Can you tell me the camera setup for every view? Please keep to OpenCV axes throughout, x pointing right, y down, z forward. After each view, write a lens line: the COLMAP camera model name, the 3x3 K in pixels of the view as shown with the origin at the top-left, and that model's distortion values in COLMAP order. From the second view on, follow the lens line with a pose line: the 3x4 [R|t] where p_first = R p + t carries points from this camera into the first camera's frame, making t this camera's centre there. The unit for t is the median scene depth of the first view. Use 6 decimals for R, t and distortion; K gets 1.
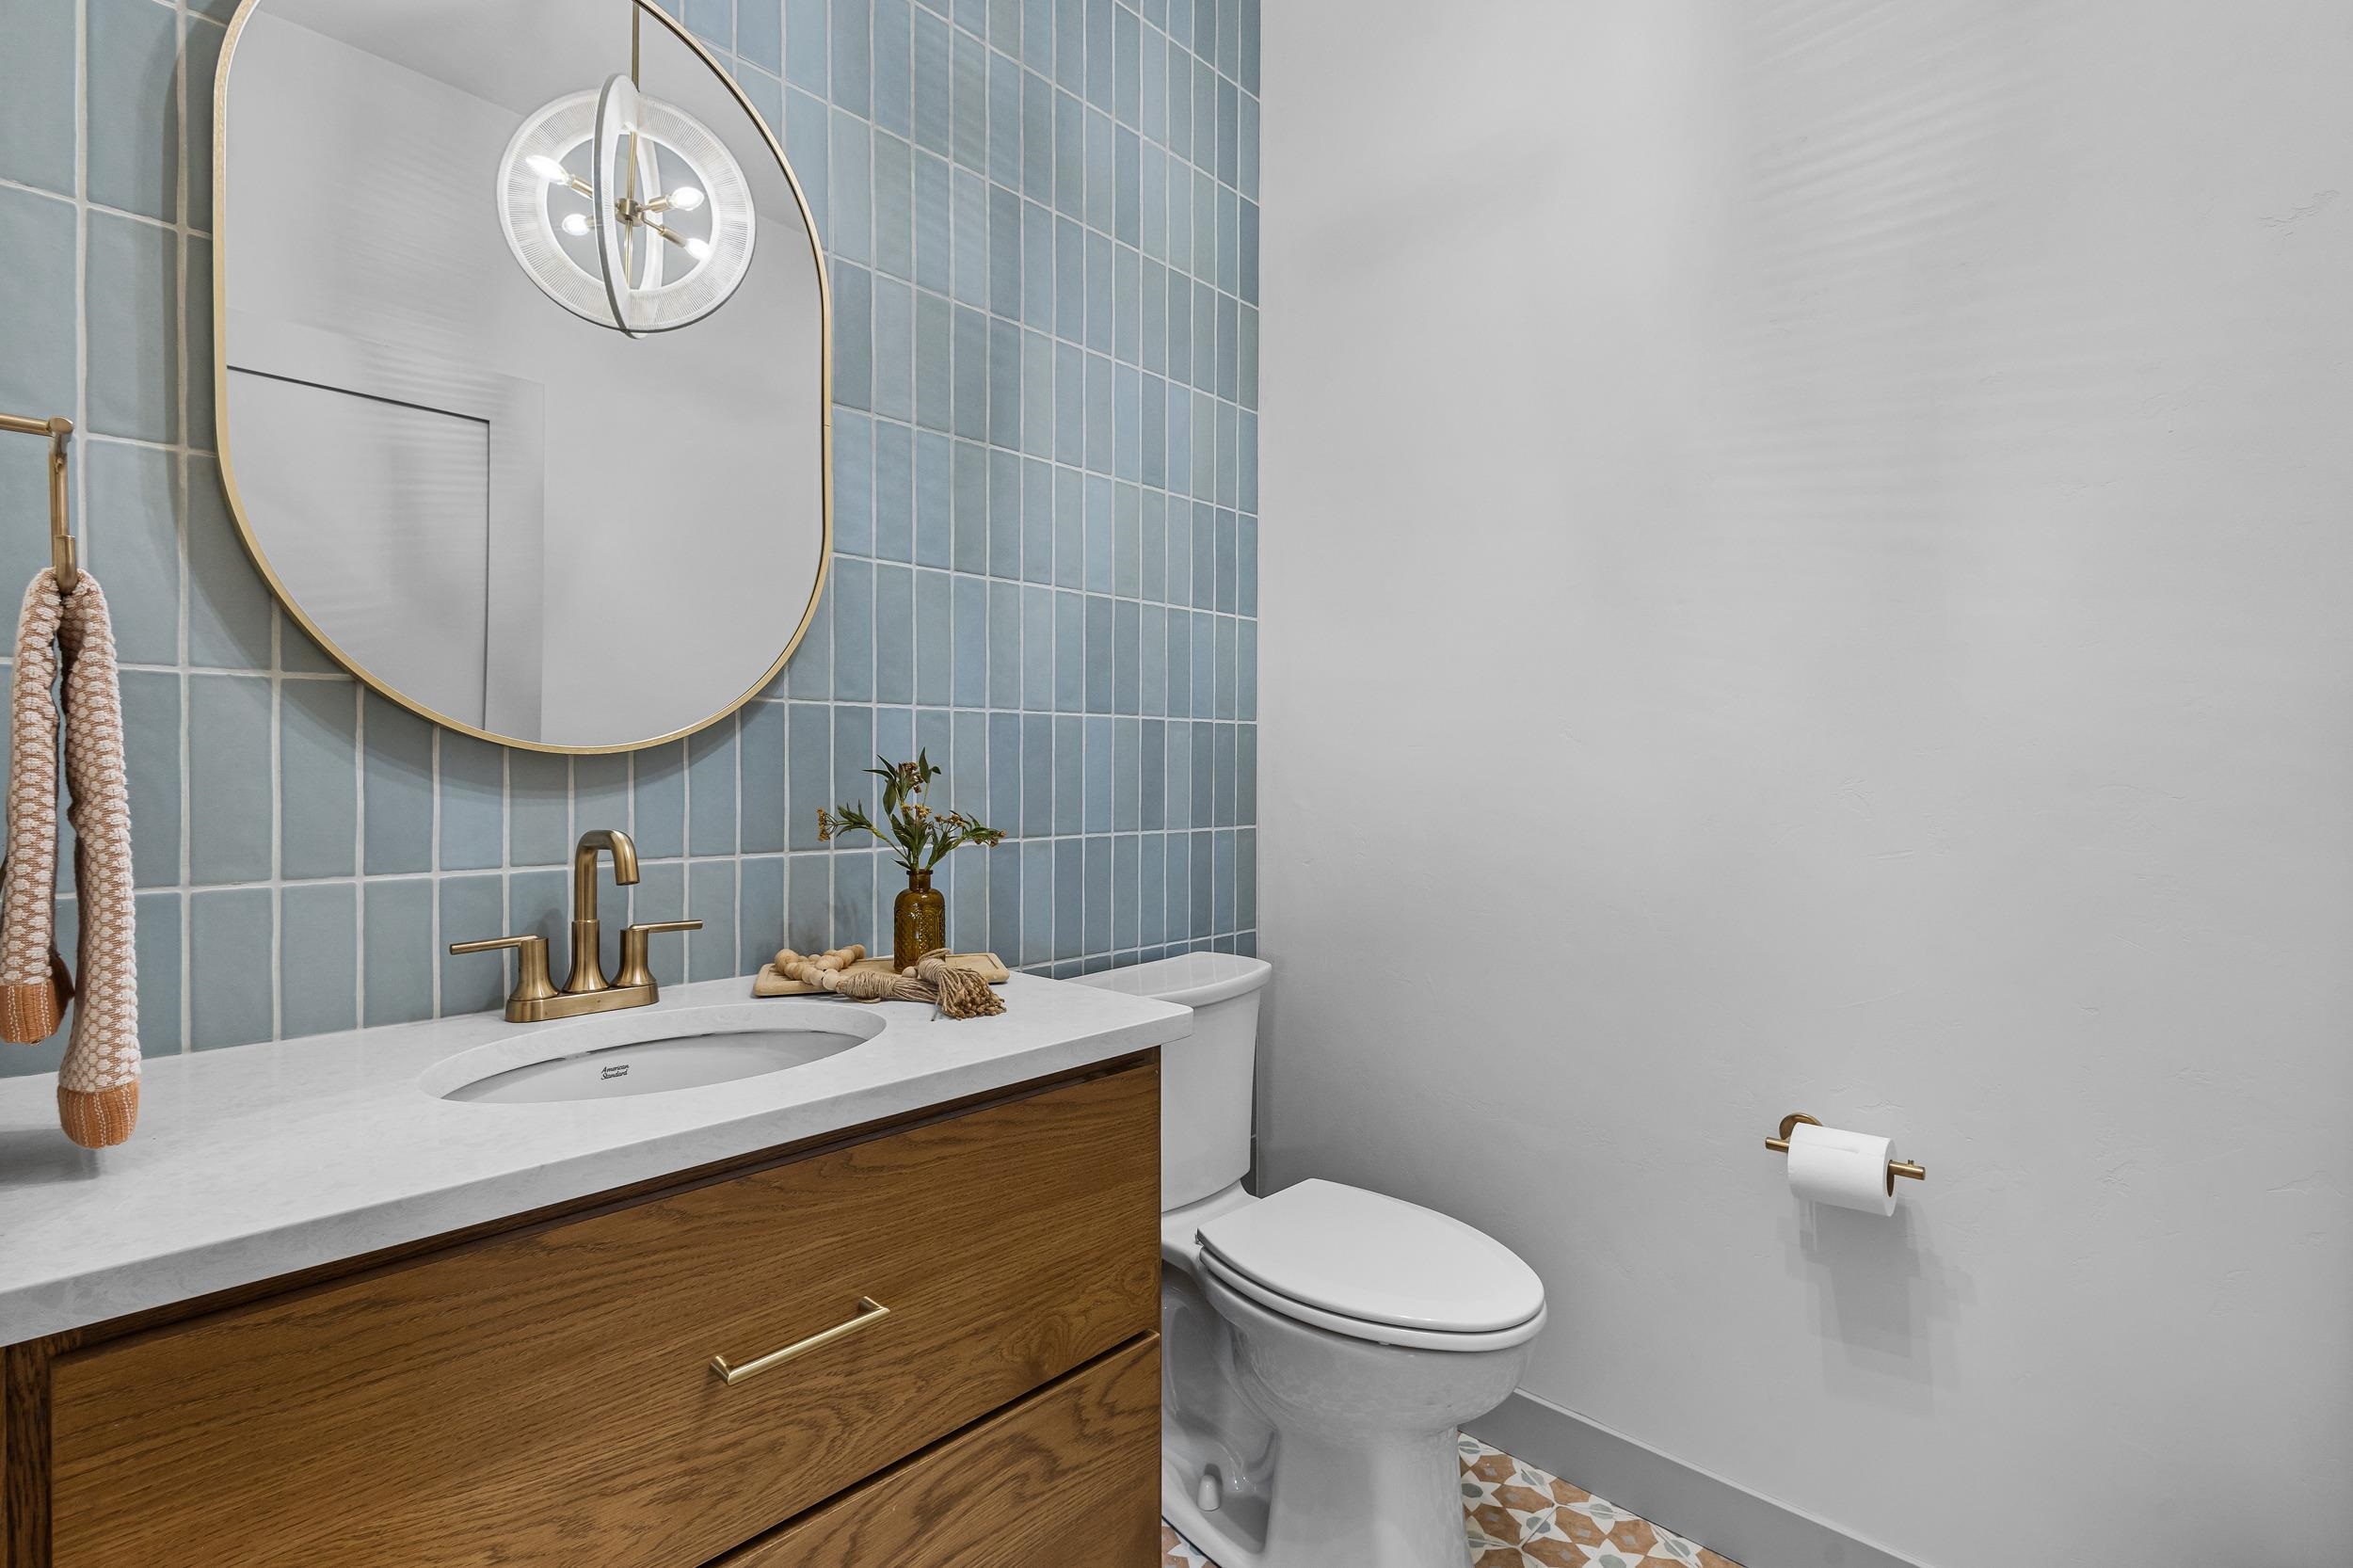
lens RADIAL K [[1099.5, 0, 1183.0], [0, 1099.5, 778.5], [0, 0, 1]] dist [0.036097, -0.000073]
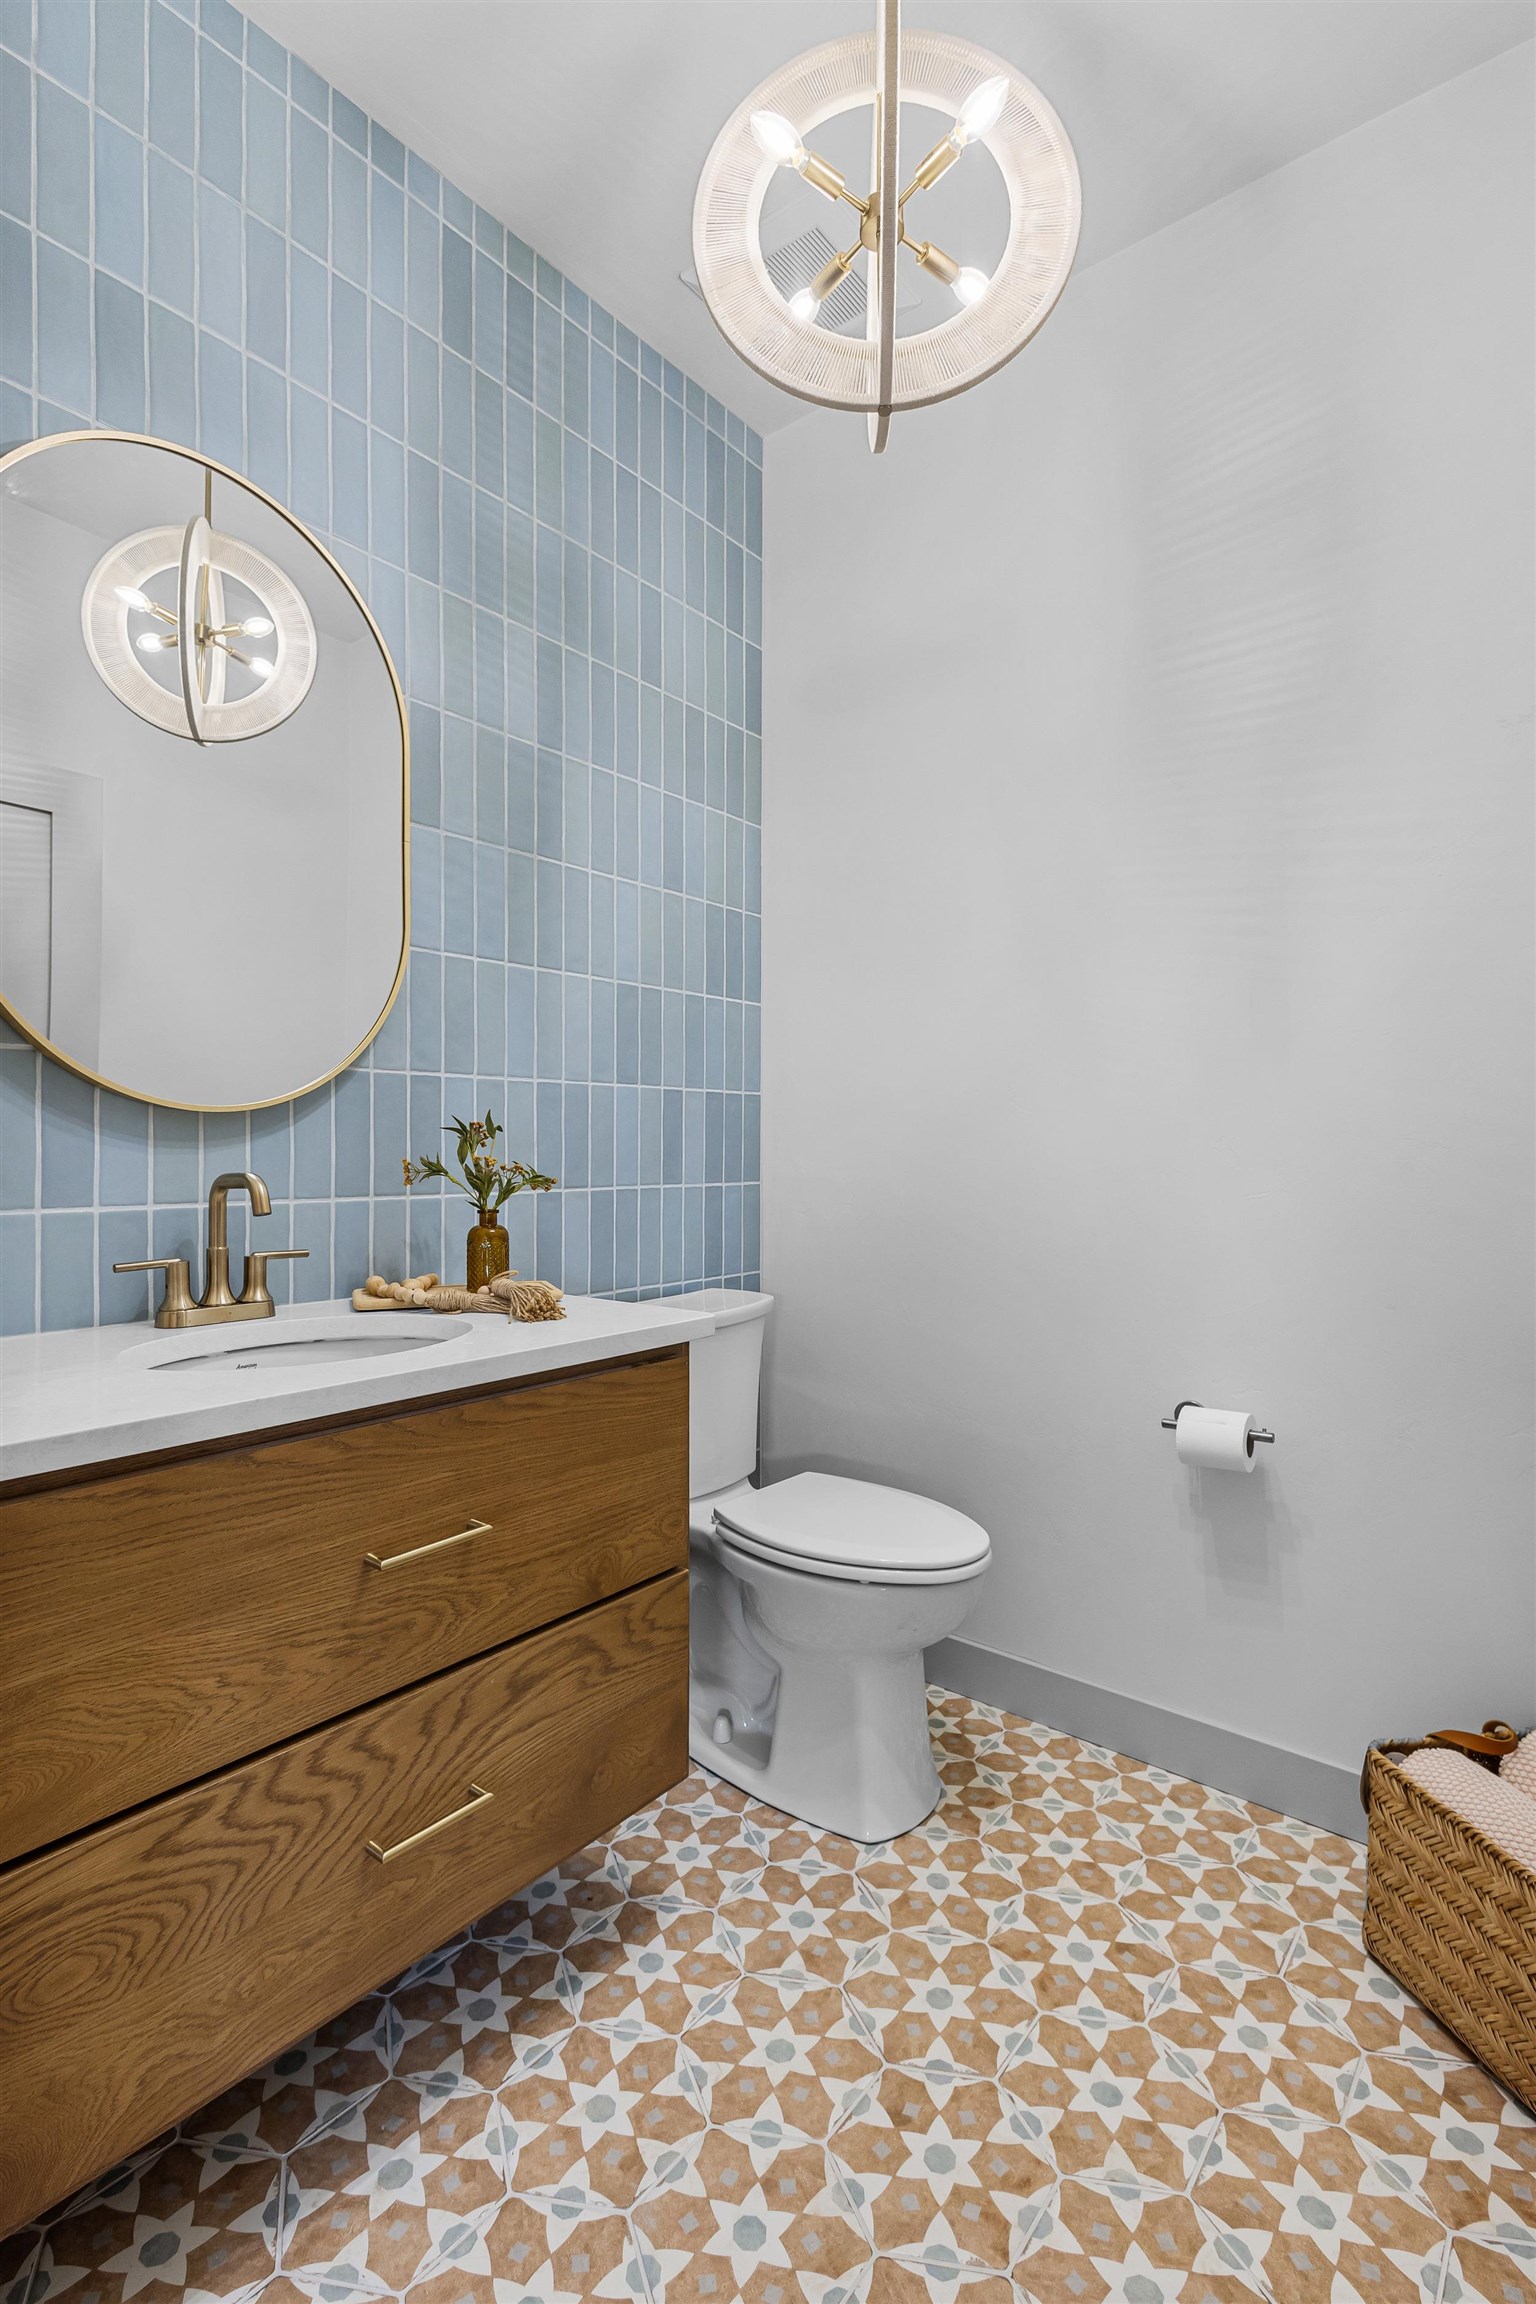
lens RADIAL K [[1086.9, 0, 768.0], [0, 1086.9, 1152.0], [0, 0, 1]] dist [0.051144, 0.000066]
pose [[0.996725, 0.000144, 0.080870, -0.026916], [0.000155, 0.999993, -0.003689, 0.022943], [-0.080870, 0.003689, 0.996718, -0.218684]]
